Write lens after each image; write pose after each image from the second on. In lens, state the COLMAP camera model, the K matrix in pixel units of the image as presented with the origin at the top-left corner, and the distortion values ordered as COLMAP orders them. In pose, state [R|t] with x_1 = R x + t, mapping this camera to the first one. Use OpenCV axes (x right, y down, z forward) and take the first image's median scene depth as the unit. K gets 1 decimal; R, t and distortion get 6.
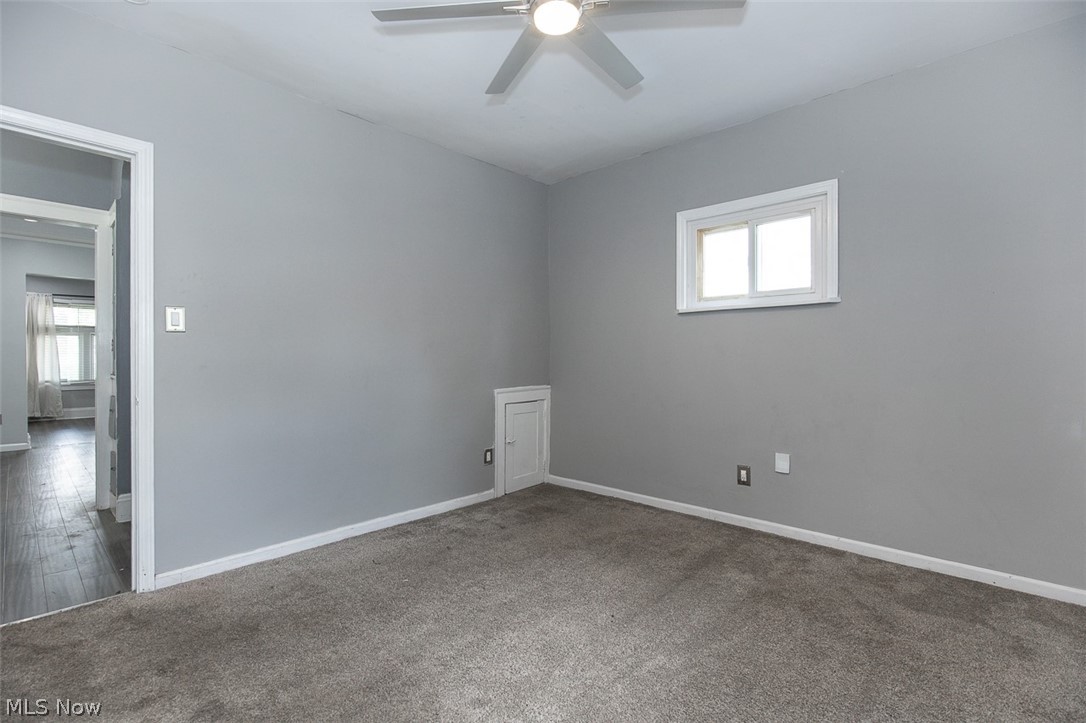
lens RADIAL K [[495.4, 0, 544.5], [0, 495.4, 356.4], [0, 0, 1]] dist [-0.009958, -0.000202]
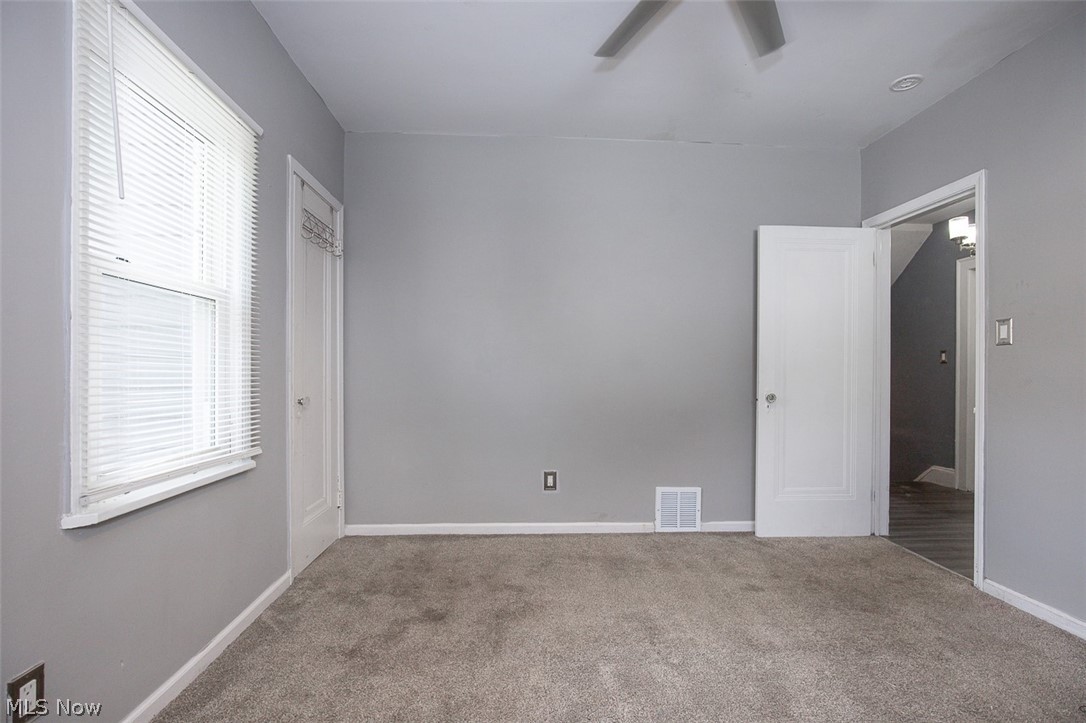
lens RADIAL K [[493.5, 0, 541.9], [0, 493.5, 374.3], [0, 0, 1]] dist [-0.000511, 0.000023]
pose [[-0.703943, 0.000720, -0.710256, 0.492127], [-0.001681, 0.999995, 0.002679, 0.005915], [0.710254, 0.003080, -0.703939, 0.836672]]
